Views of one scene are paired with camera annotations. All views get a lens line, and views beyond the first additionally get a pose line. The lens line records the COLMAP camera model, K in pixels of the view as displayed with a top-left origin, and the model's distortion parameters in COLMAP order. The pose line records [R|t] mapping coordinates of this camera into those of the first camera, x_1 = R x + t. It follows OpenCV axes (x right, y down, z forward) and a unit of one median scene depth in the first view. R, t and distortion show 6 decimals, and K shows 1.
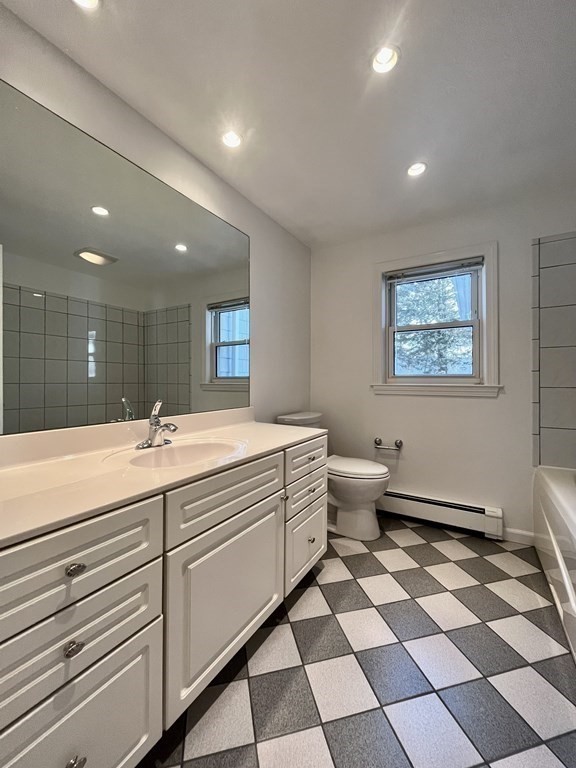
lens RADIAL K [[309.8, 0, 288.0], [0, 309.8, 384.0], [0, 0, 1]] dist [0.001281, 0.000286]
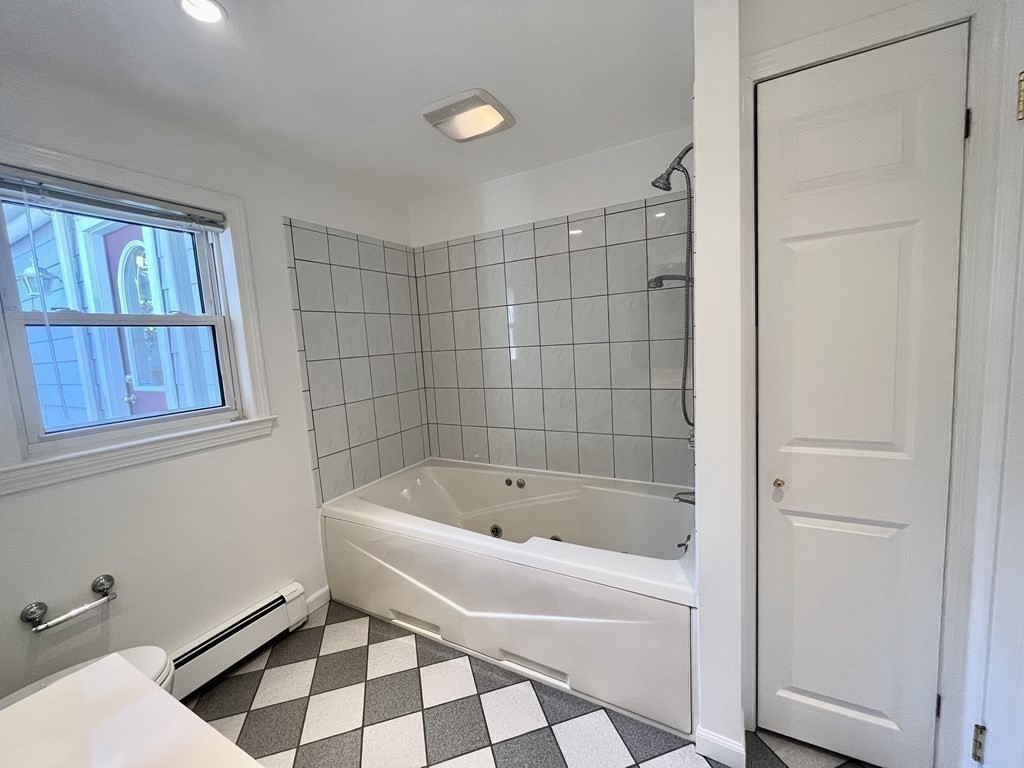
lens RADIAL K [[413.1, 0, 512.0], [0, 413.1, 384.0], [0, 0, 1]] dist [0.001281, 0.000286]
pose [[-0.057630, -0.107274, 0.992558, -0.262309], [0.059301, 0.992087, 0.110667, -0.138583], [-0.996575, 0.065237, -0.050812, 0.507298]]
